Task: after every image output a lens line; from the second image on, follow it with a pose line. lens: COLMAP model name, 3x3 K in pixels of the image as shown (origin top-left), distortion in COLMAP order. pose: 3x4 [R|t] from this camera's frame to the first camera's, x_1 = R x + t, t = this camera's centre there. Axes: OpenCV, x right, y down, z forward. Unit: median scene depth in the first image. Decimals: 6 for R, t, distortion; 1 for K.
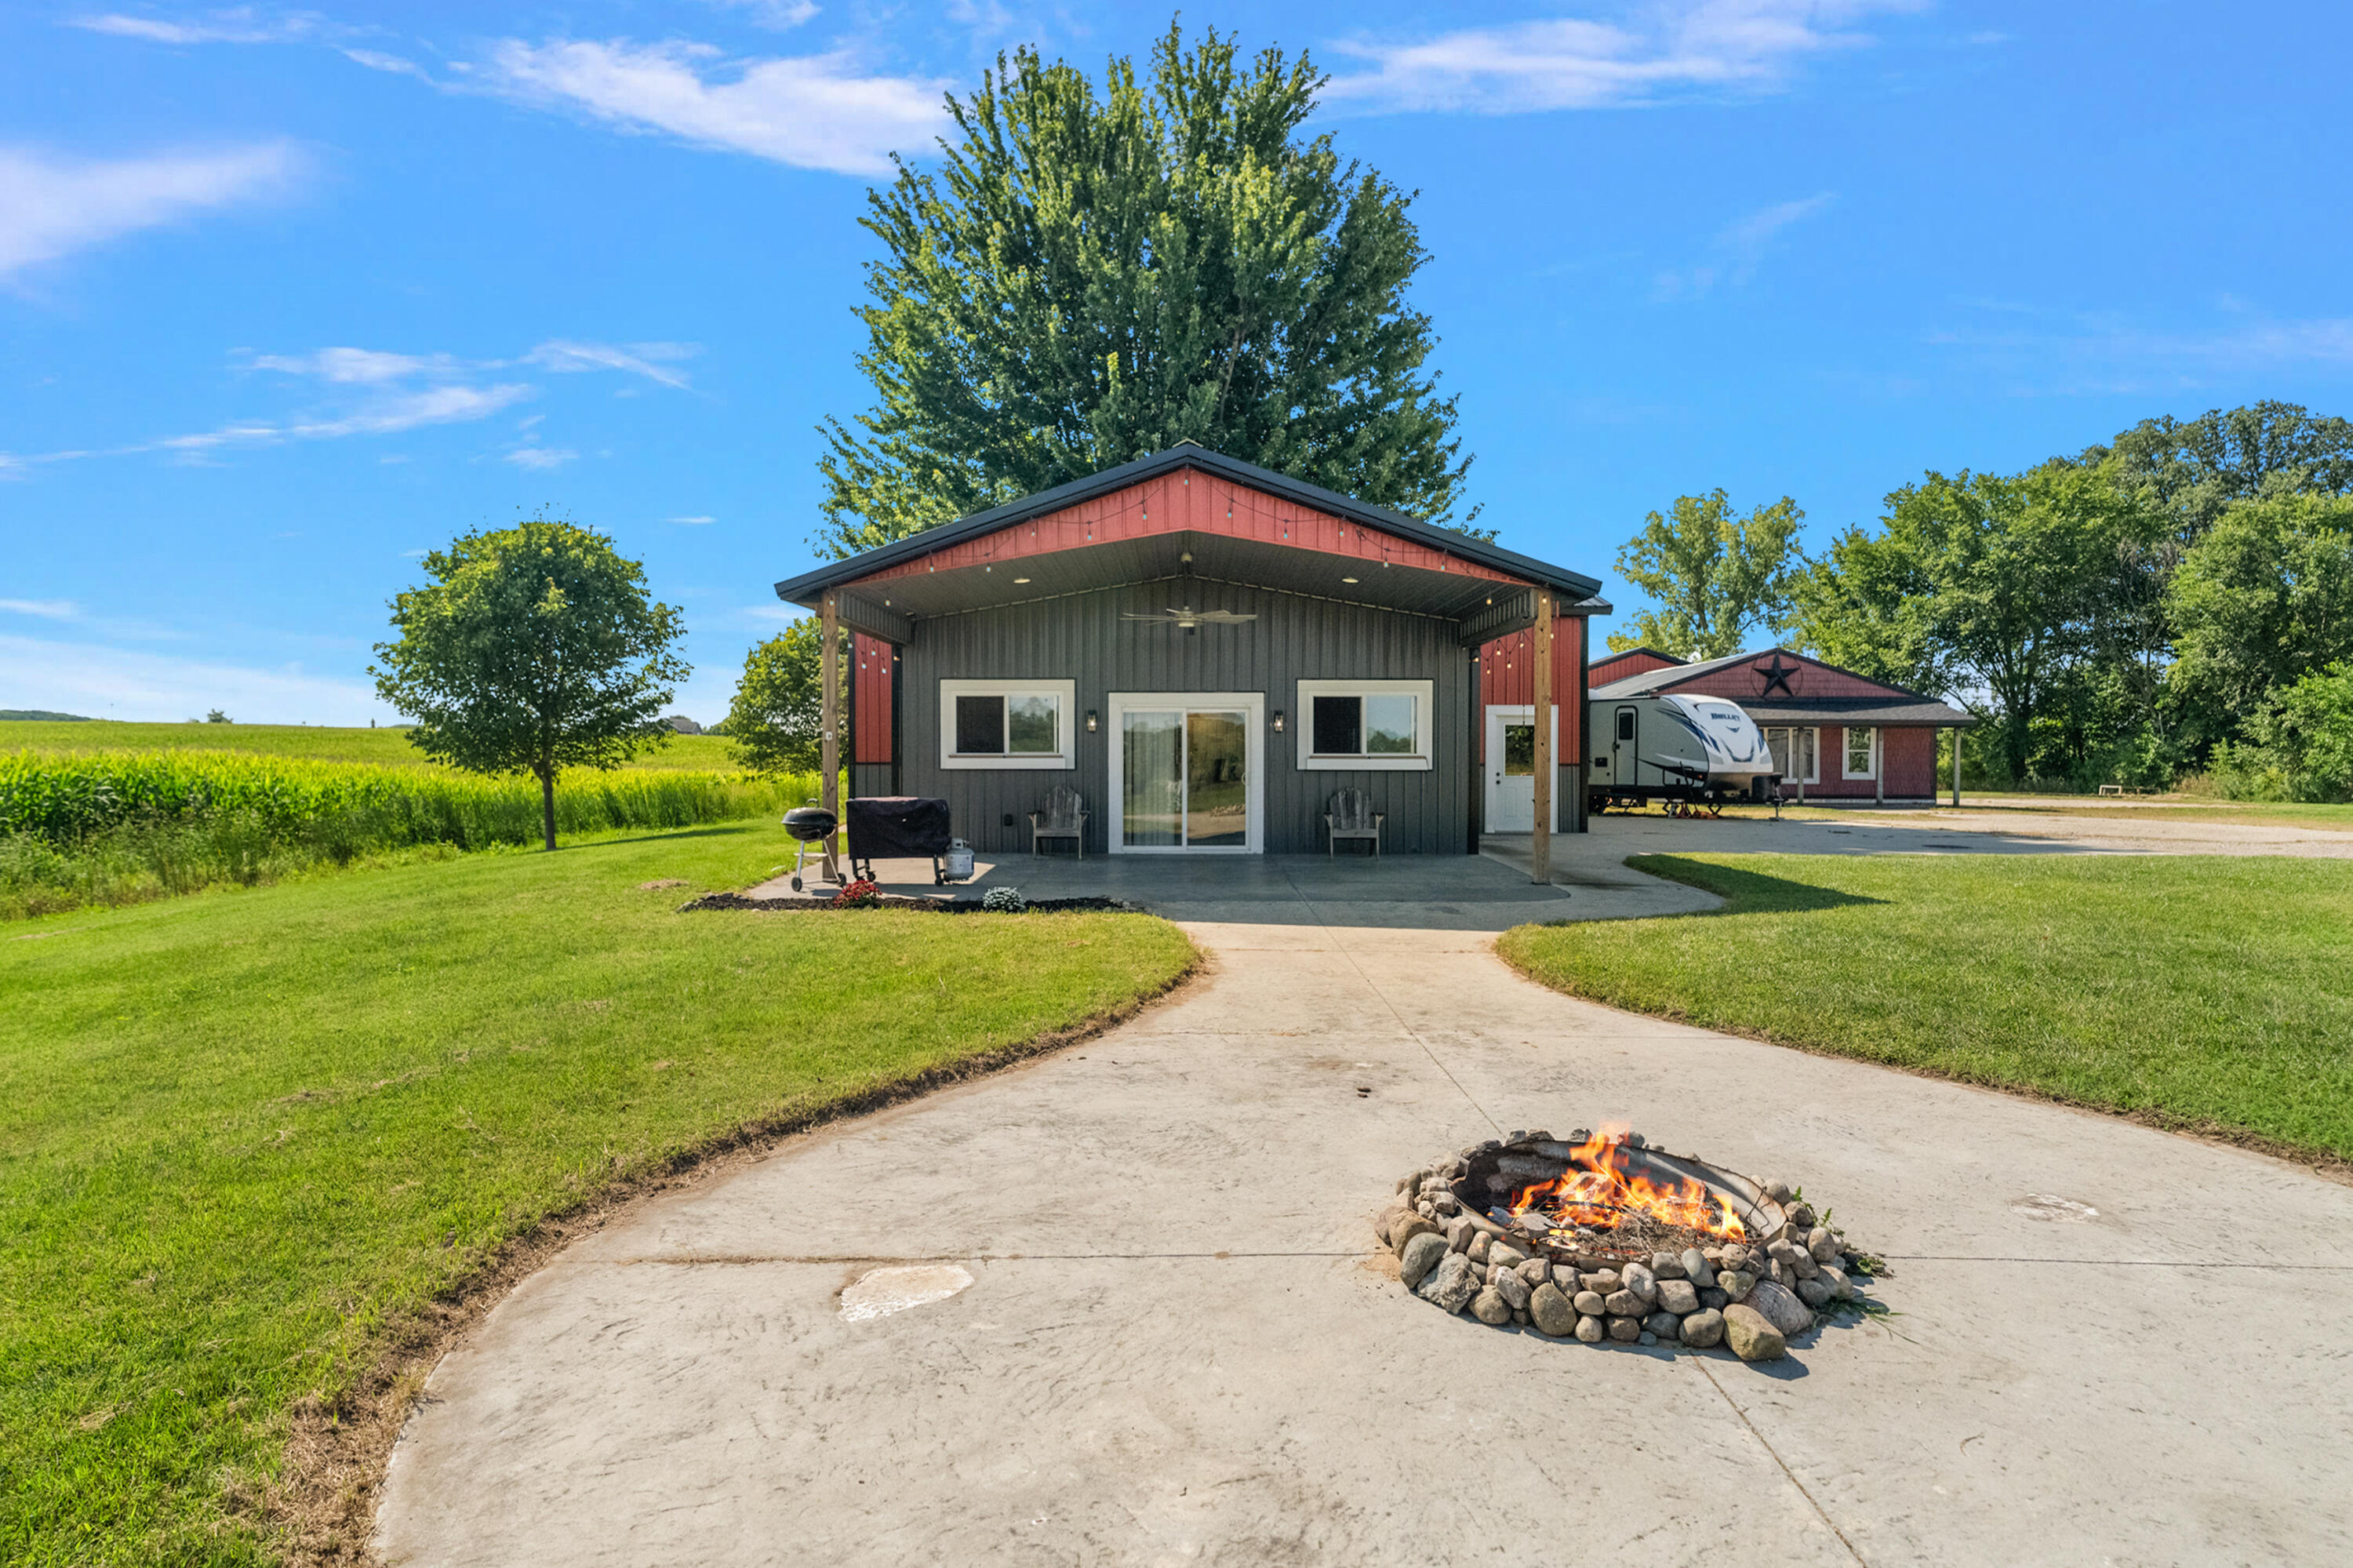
lens RADIAL K [[1281.1, 0, 1167.1], [0, 1281.1, 785.6], [0, 0, 1]] dist [0.005202, 0.000241]
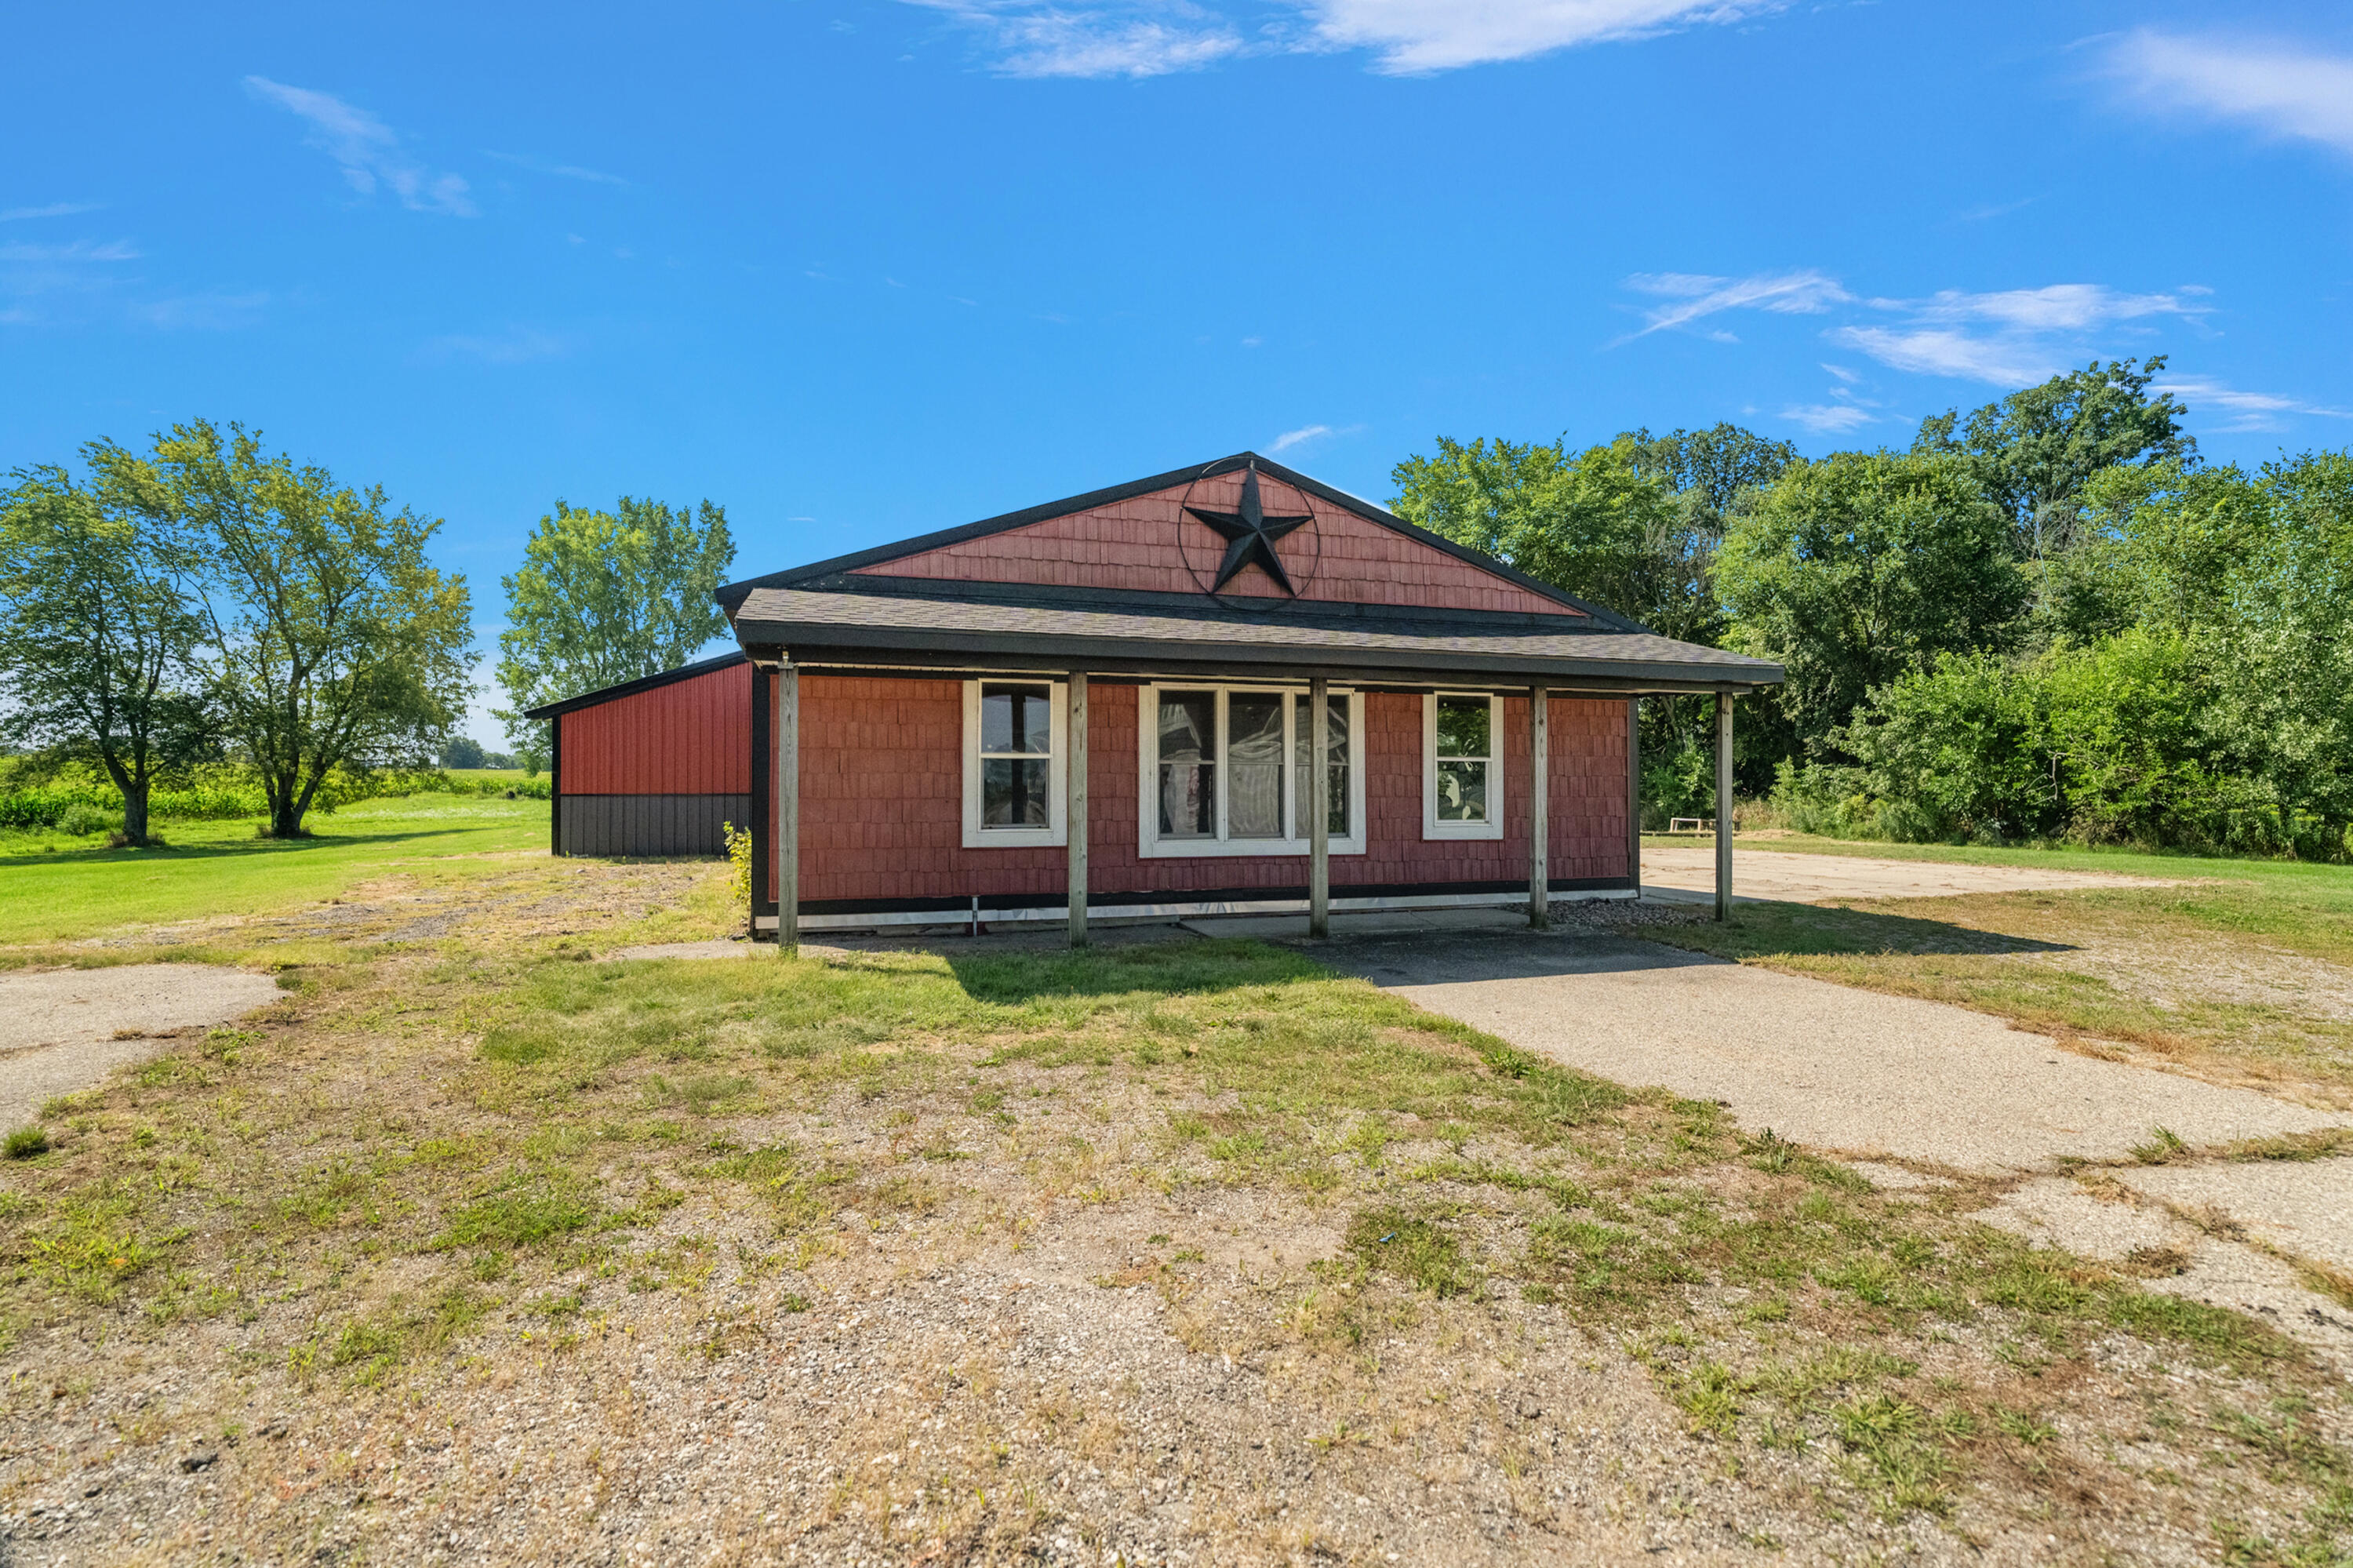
lens RADIAL K [[1093.6, 0, 1166.8], [0, 1093.6, 777.7], [0, 0, 1]] dist [0.003331, 0.000183]
pose [[0.944607, 0.003093, 0.328189, 0.245106], [0.004375, 0.999748, -0.022014, -0.010622], [-0.328175, 0.022230, 0.944355, 0.501536]]
